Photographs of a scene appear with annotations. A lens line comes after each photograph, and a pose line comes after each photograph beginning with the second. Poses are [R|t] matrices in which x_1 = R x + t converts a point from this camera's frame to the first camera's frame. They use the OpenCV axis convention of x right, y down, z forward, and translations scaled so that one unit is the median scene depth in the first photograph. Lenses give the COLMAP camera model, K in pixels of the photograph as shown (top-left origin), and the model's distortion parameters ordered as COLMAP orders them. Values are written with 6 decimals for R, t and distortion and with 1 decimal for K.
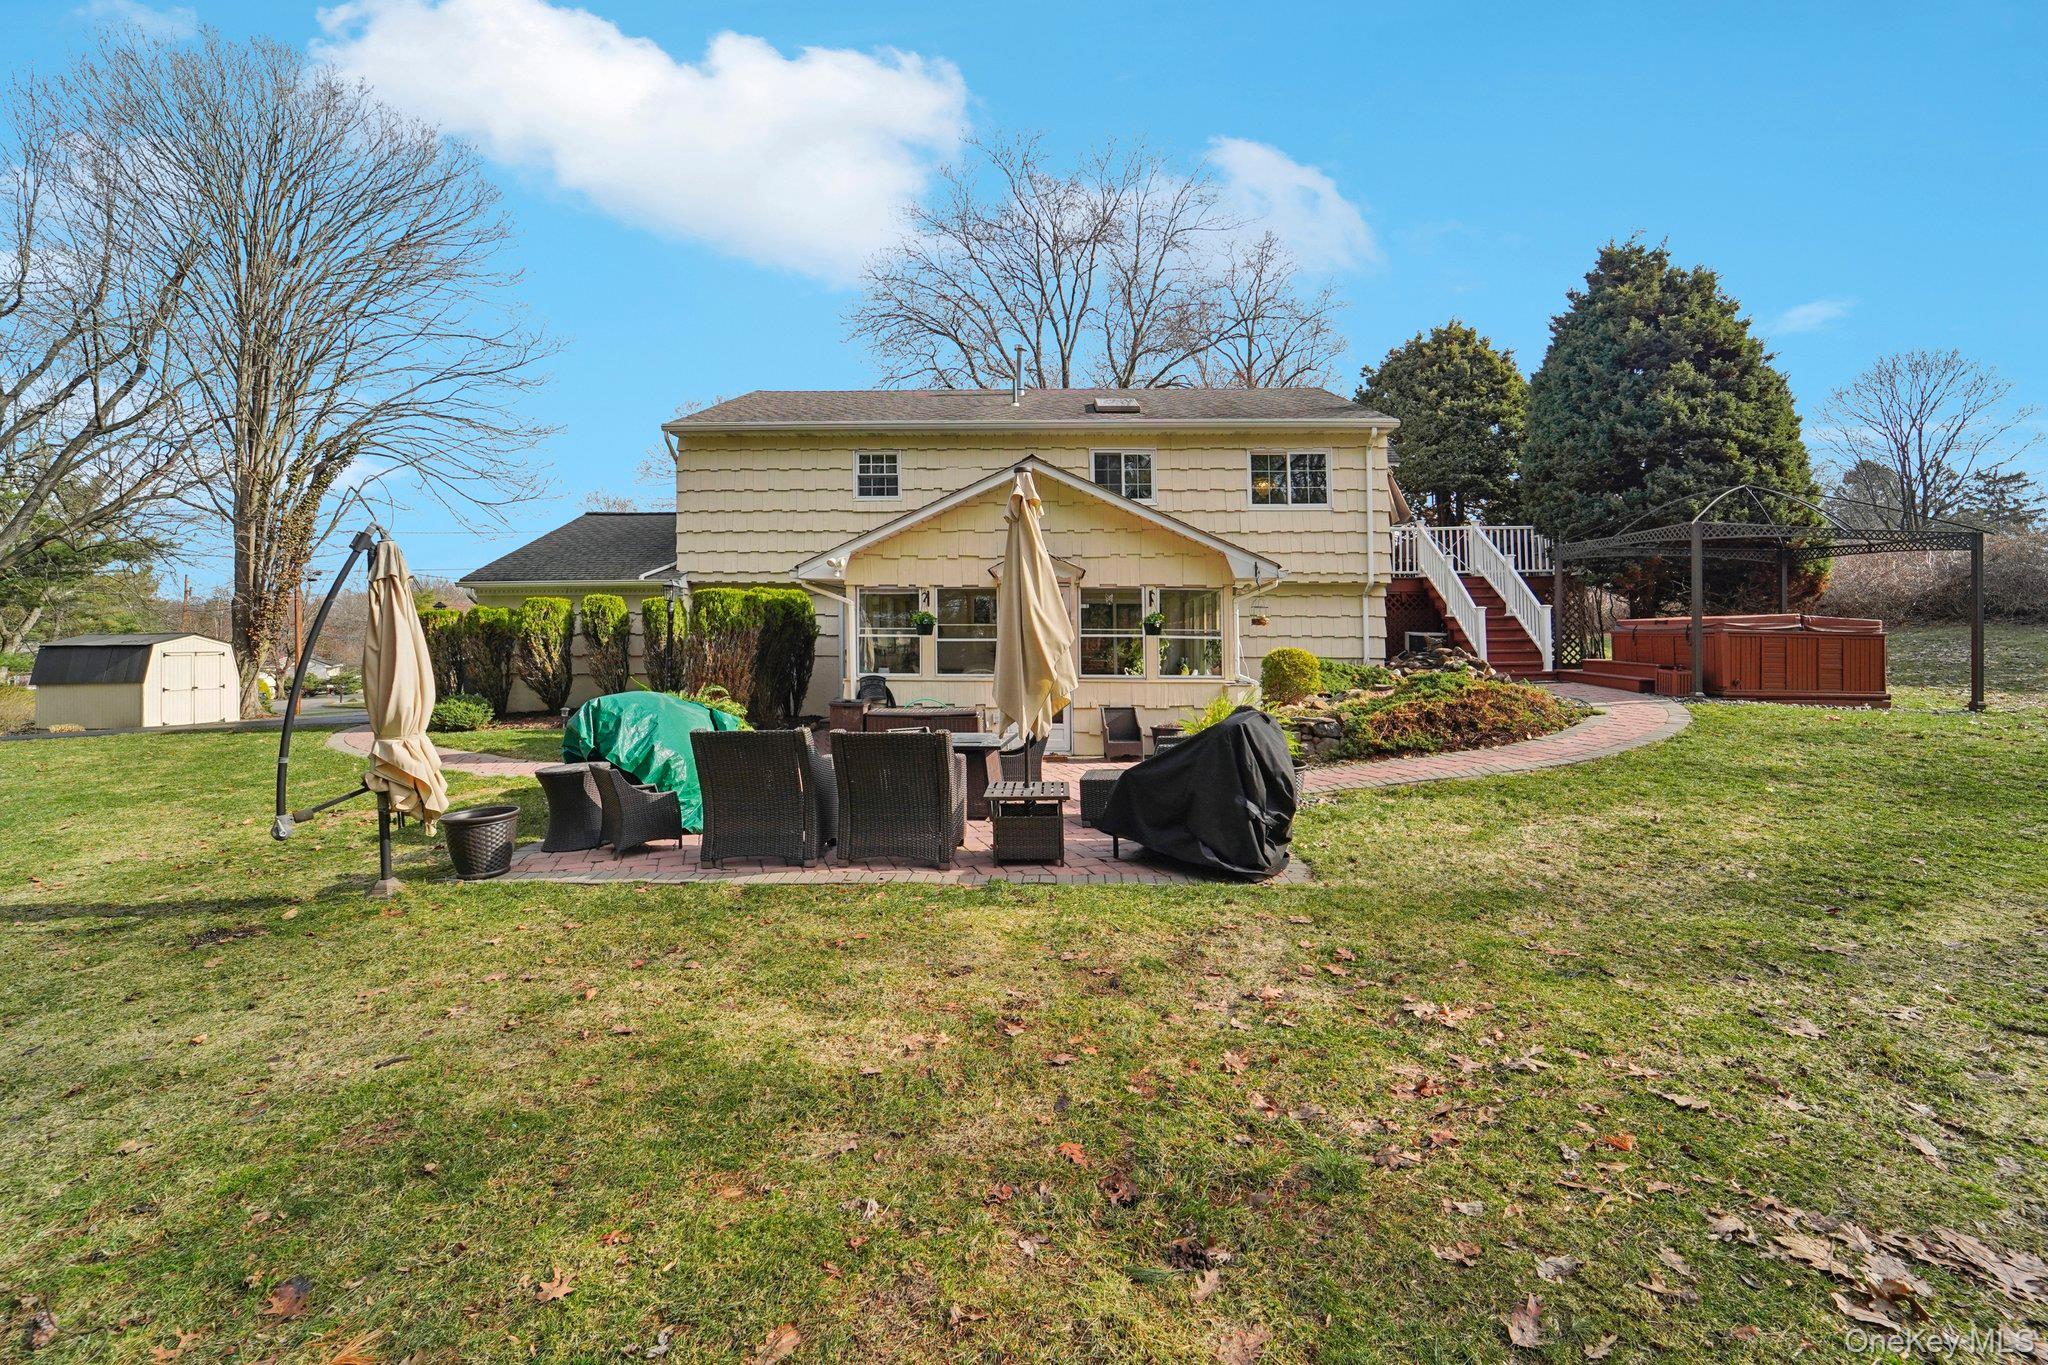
lens RADIAL K [[866.5, 0, 1028.4], [0, 866.5, 668.2], [0, 0, 1]] dist [-0.018893, -0.001078]
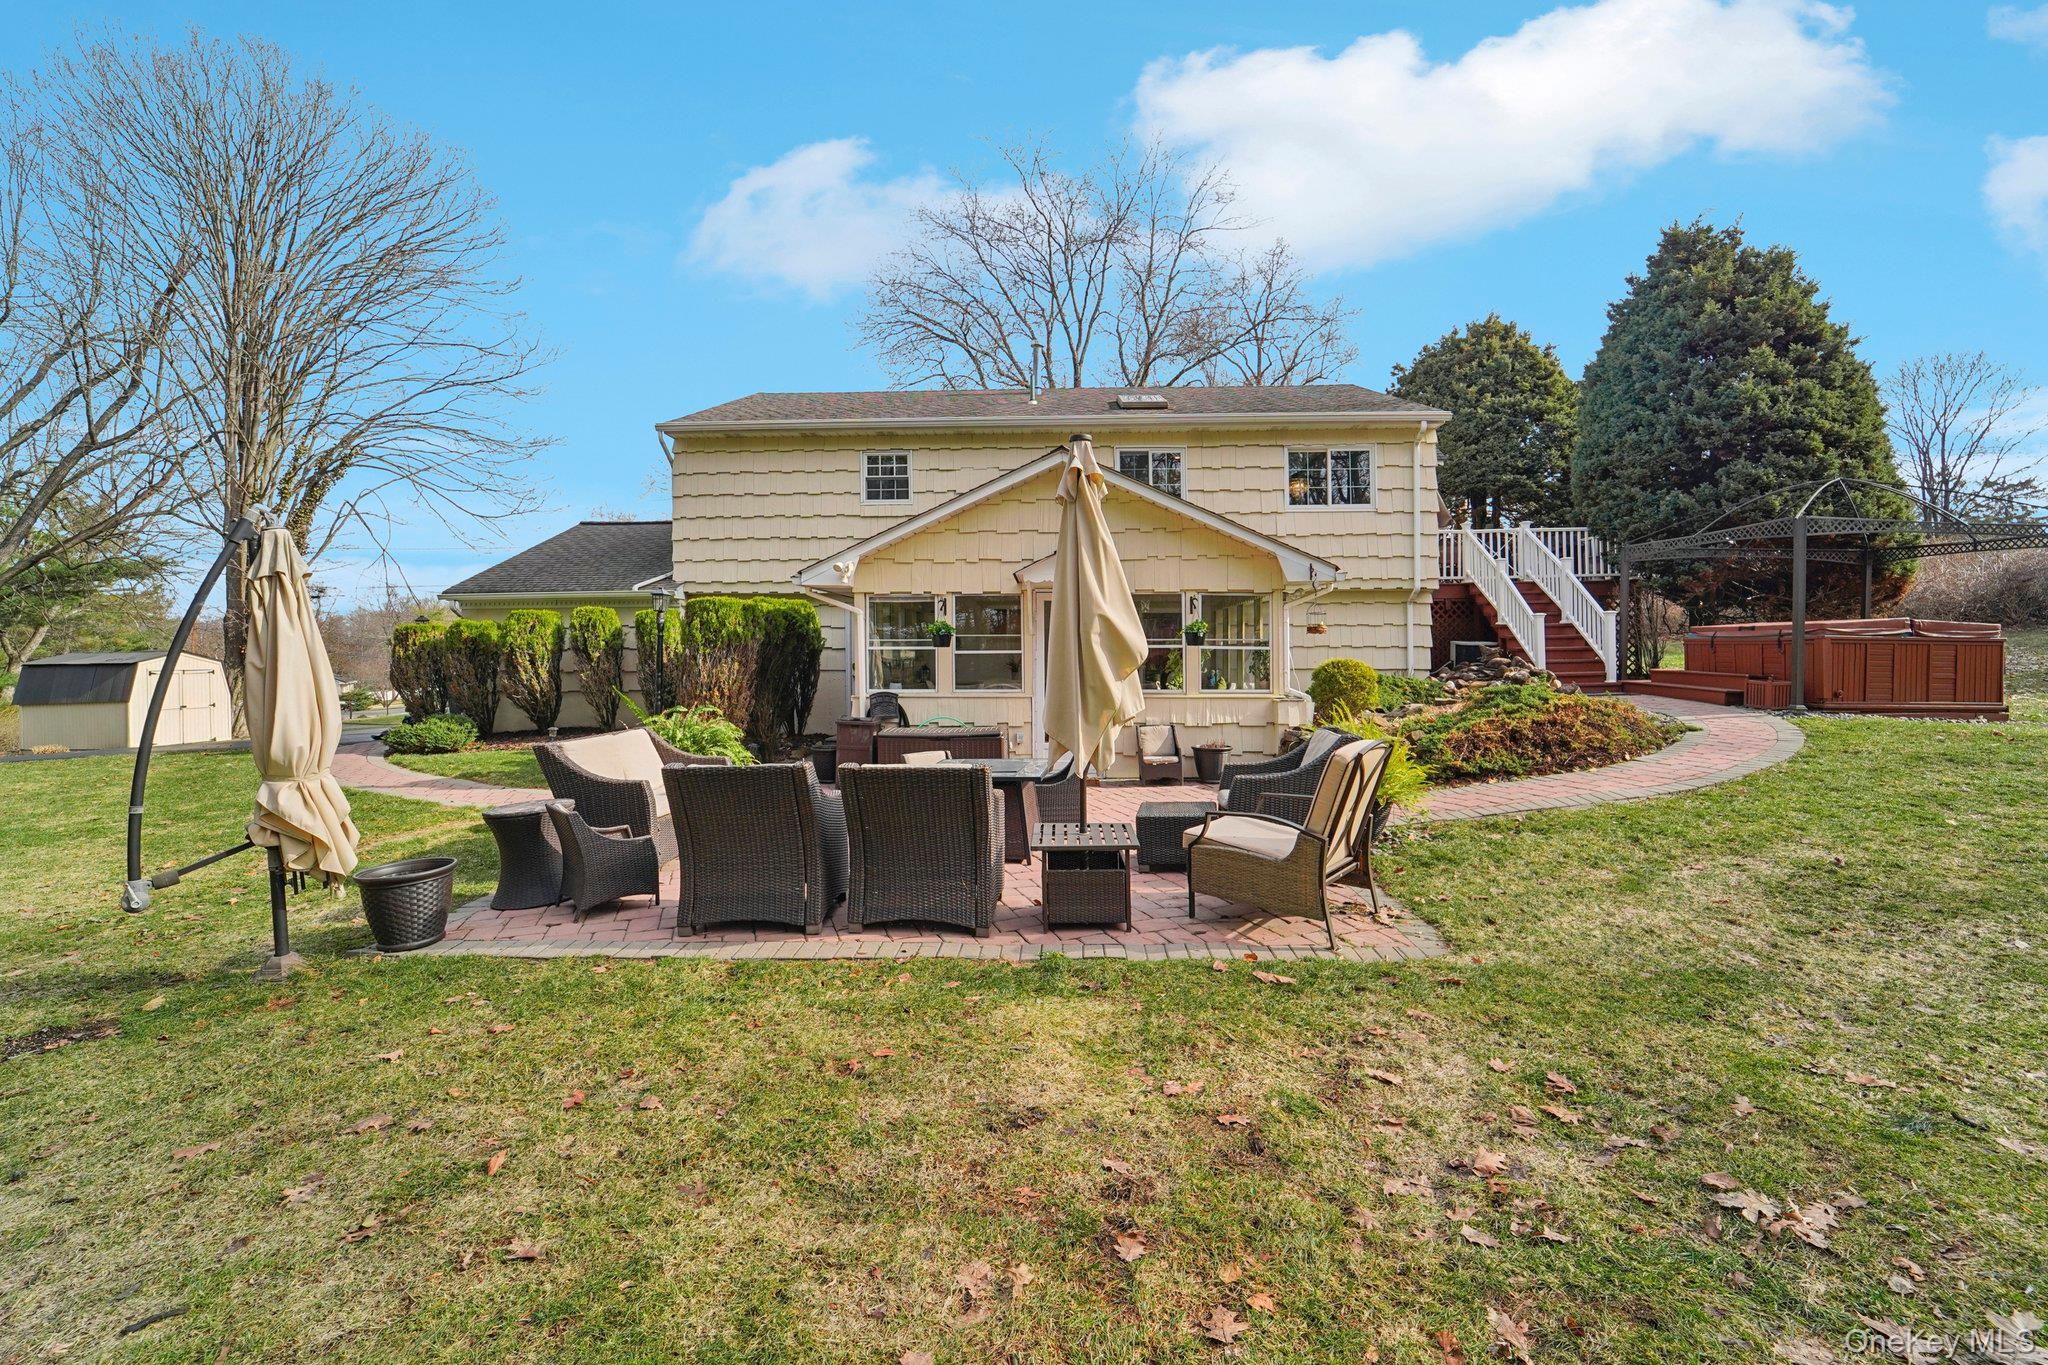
lens RADIAL K [[866.5, 0, 1039.2], [0, 866.5, 670.3], [0, 0, 1]] dist [-0.018893, -0.001078]
pose [[0.999967, -0.006012, 0.005542, -0.018729], [0.006085, 0.999895, -0.013171, -0.001304], [-0.005462, 0.013204, 0.999898, 0.077516]]
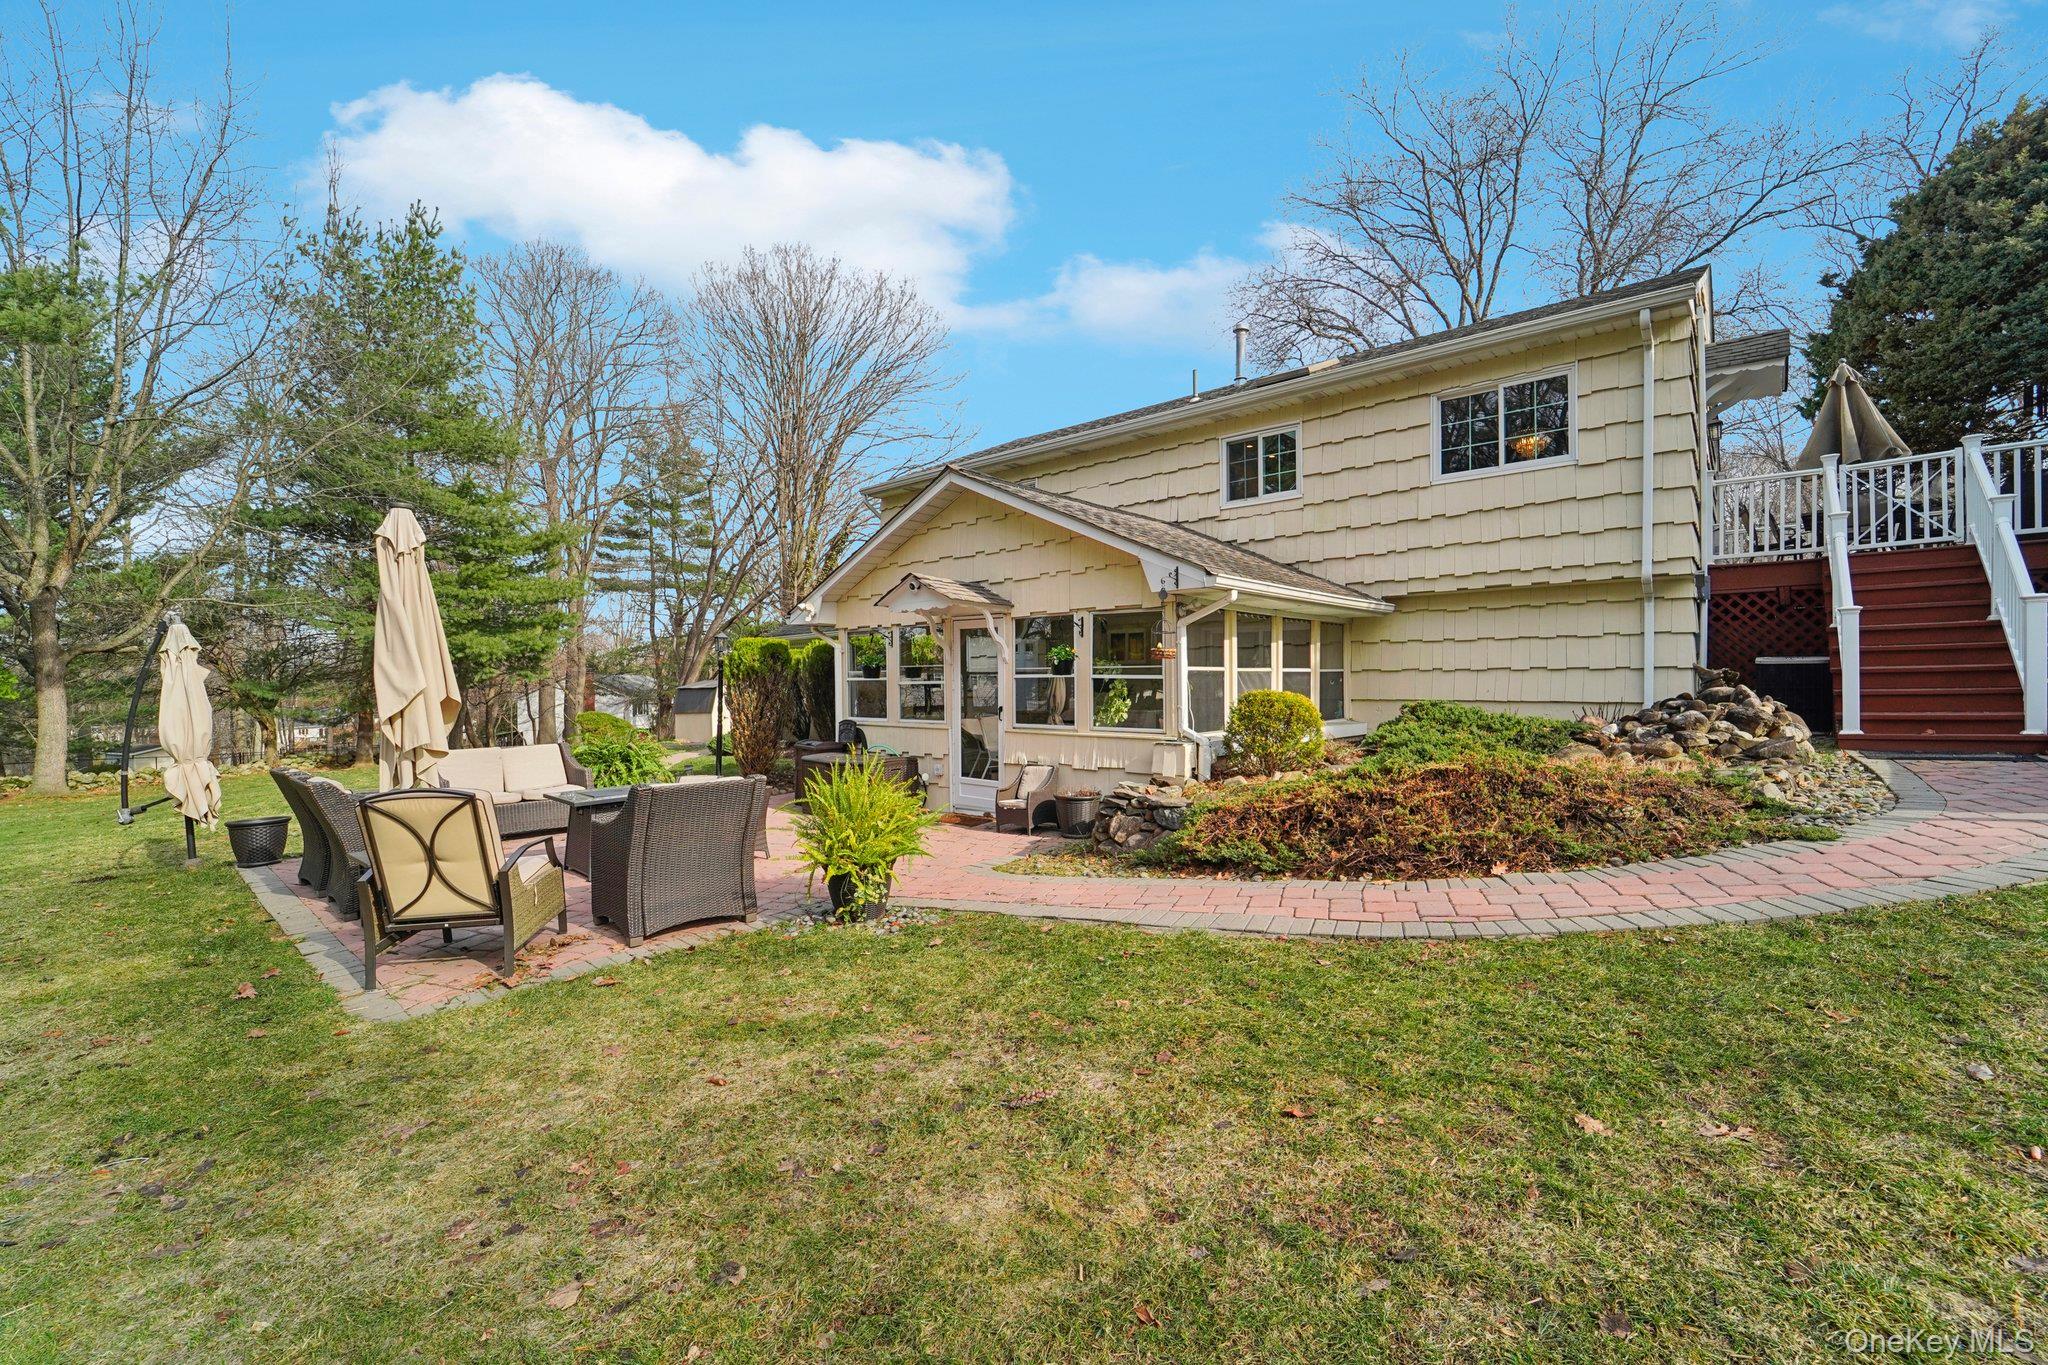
lens RADIAL K [[866.5, 0, 1022.2], [0, 866.5, 699.4], [0, 0, 1]] dist [-0.018893, -0.001078]
pose [[0.772771, 0.003306, -0.634676, 0.461338], [-0.007739, 0.999961, -0.004215, -0.010189], [0.634638, 0.008169, 0.772767, 0.295098]]
